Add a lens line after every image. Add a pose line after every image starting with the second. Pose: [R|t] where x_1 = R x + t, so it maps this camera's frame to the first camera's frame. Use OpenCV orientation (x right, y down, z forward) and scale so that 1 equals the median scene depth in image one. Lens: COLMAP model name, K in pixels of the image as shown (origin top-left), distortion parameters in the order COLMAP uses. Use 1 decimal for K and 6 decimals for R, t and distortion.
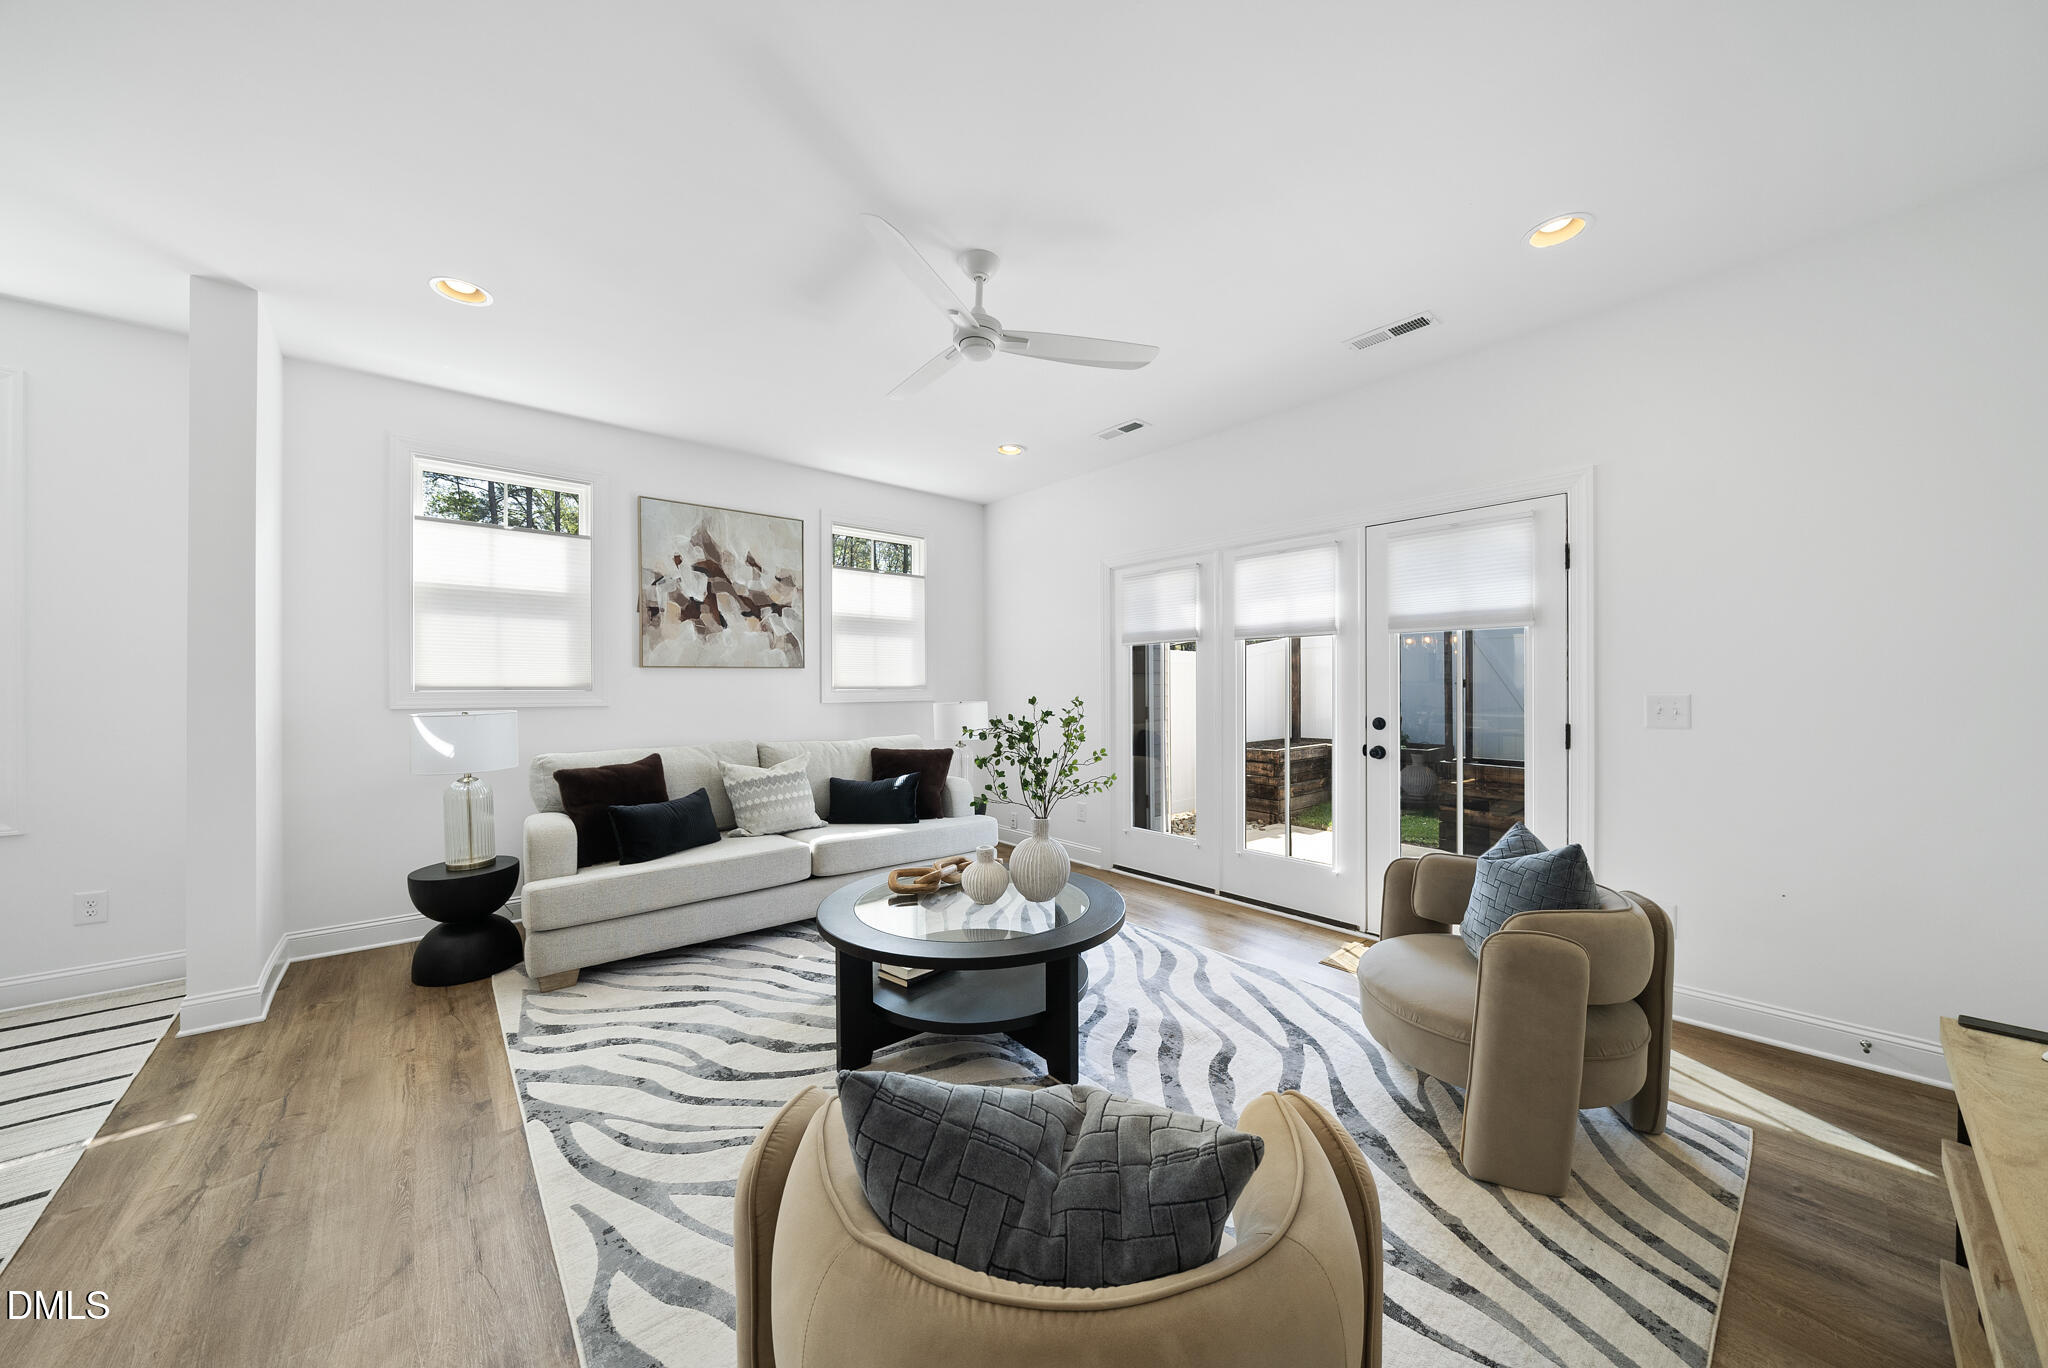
lens RADIAL K [[695.6, 0, 1027.8], [0, 695.6, 688.3], [0, 0, 1]] dist [-0.012079, -0.000026]
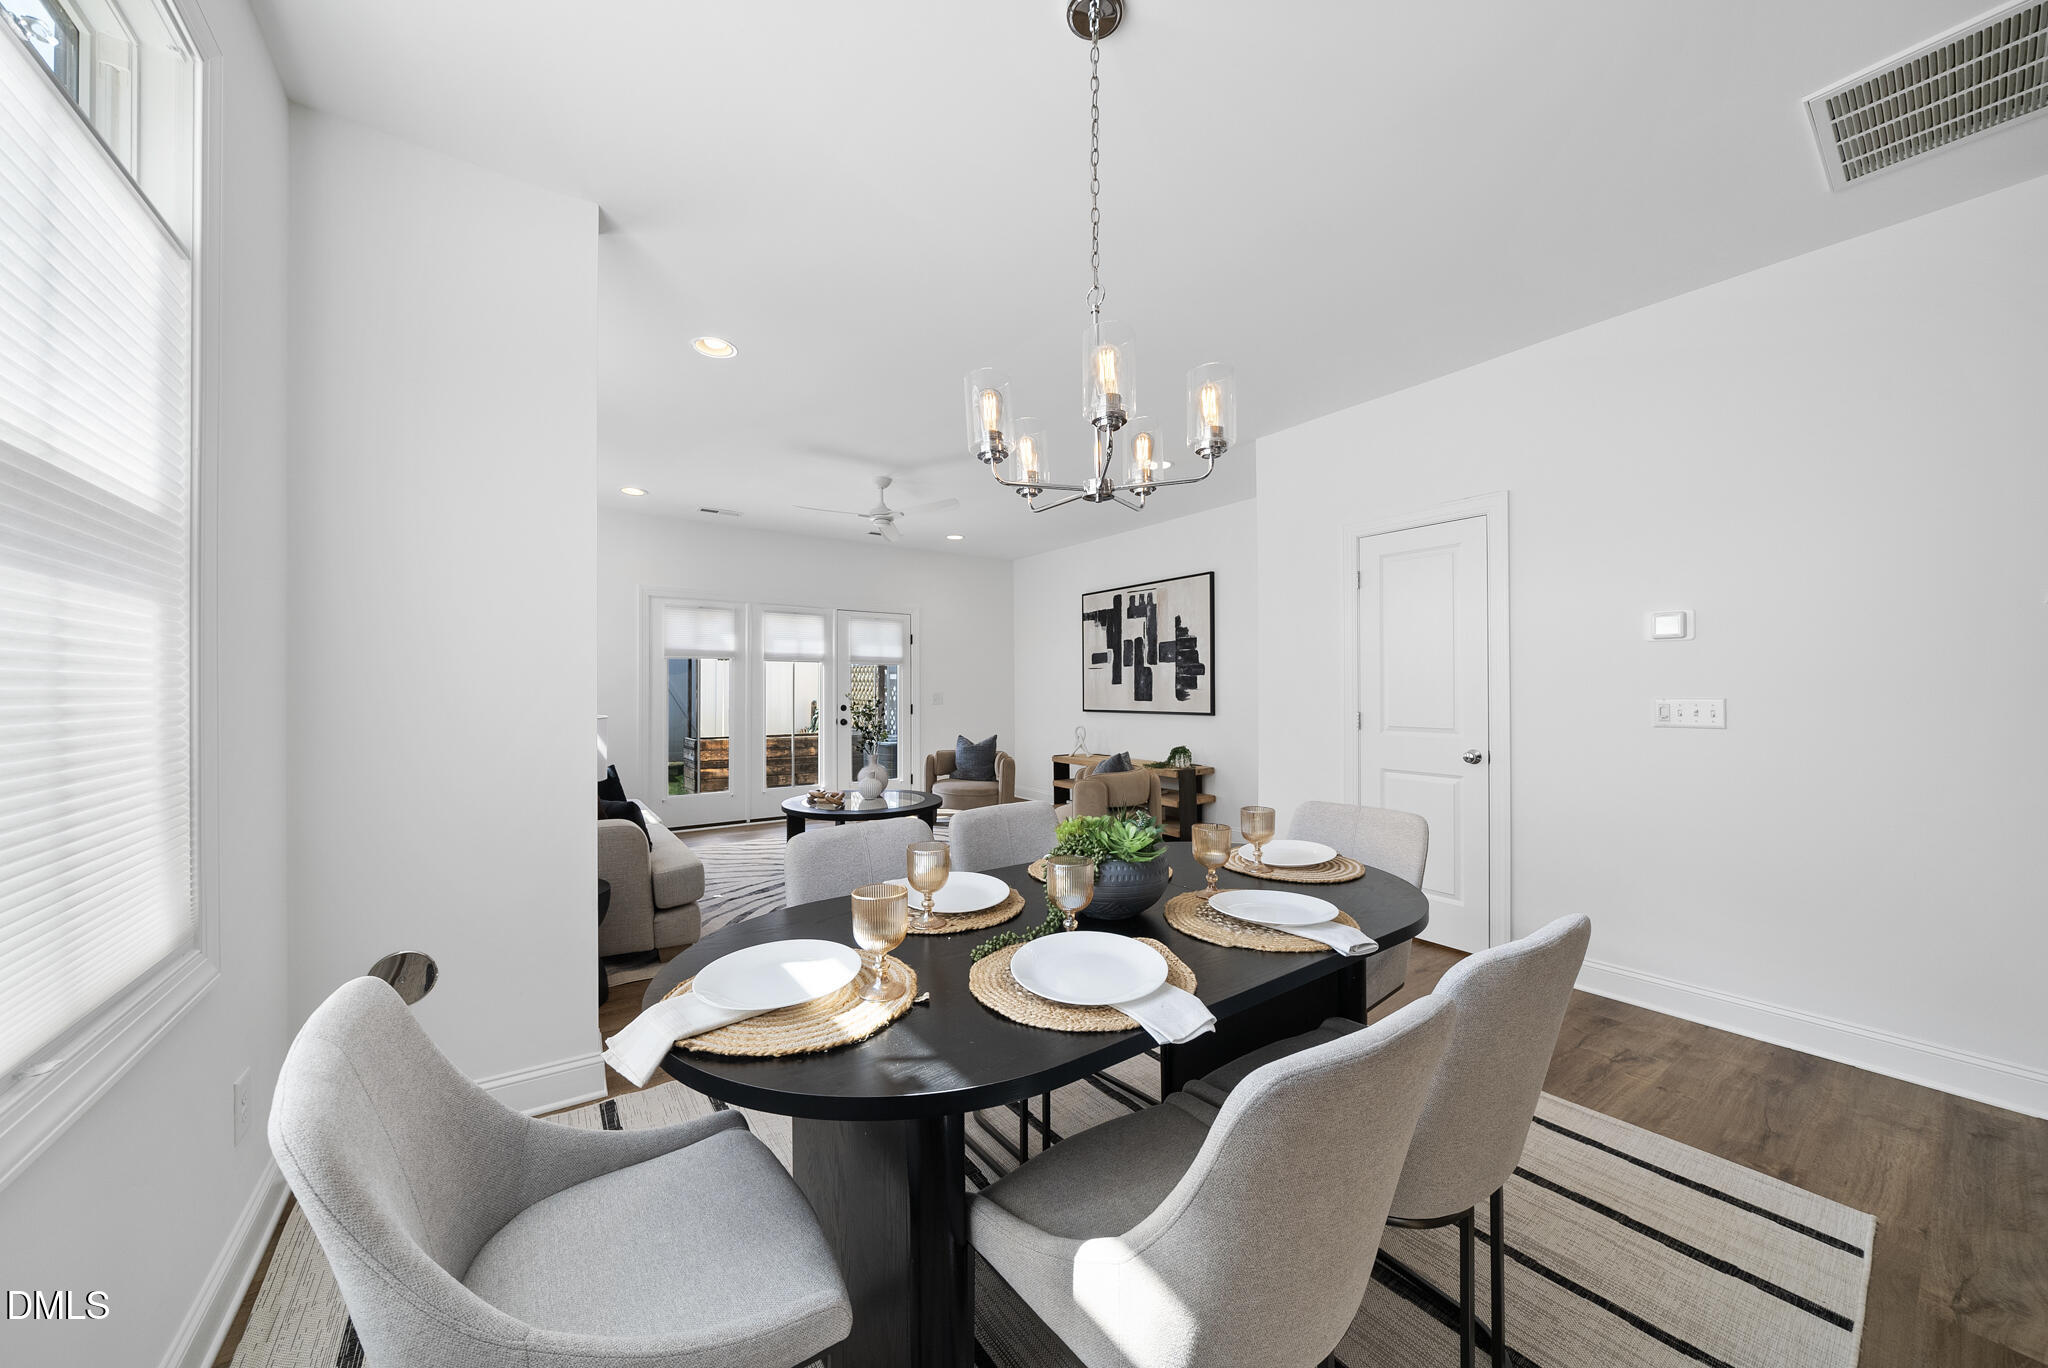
lens RADIAL K [[697.6, 0, 1019.7], [0, 697.6, 692.4], [0, 0, 1]] dist [-0.013426, -0.000123]
pose [[0.101521, -0.001476, 0.994832, -1.240861], [0.000515, 0.999999, 0.001431, 0.001472], [-0.994833, 0.000367, 0.101521, 0.236367]]
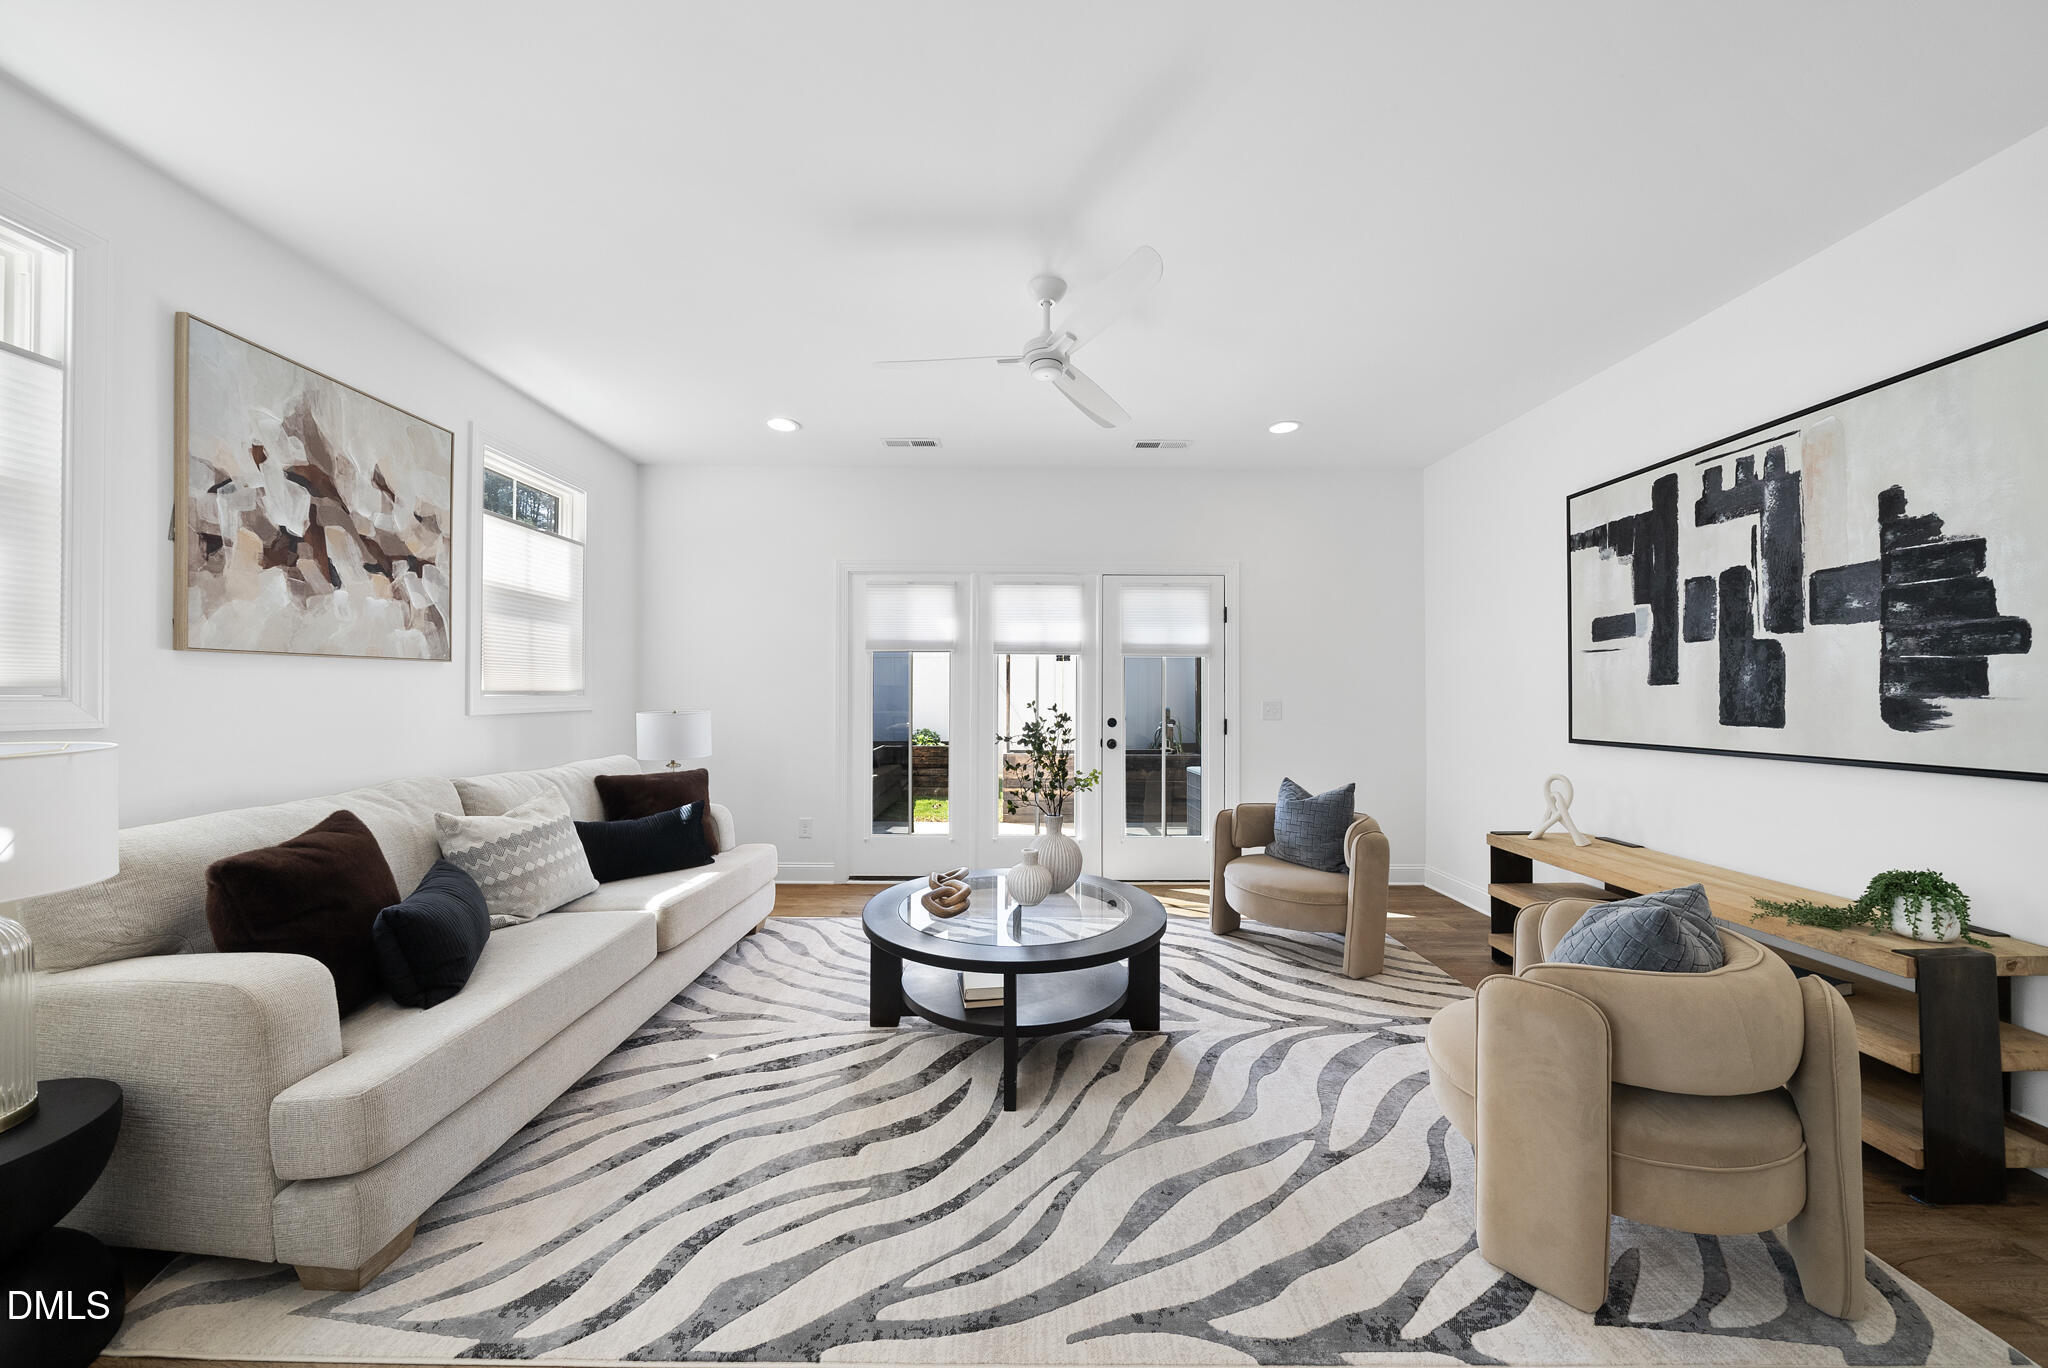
lens RADIAL K [[697.6, 0, 1019.7], [0, 697.6, 692.4], [0, 0, 1]] dist [-0.013426, -0.000123]
pose [[0.656039, 0.007629, 0.754689, -0.533226], [-0.005437, 0.999971, -0.005382, 0.000108], [-0.754707, -0.000573, 0.656061, 0.209329]]
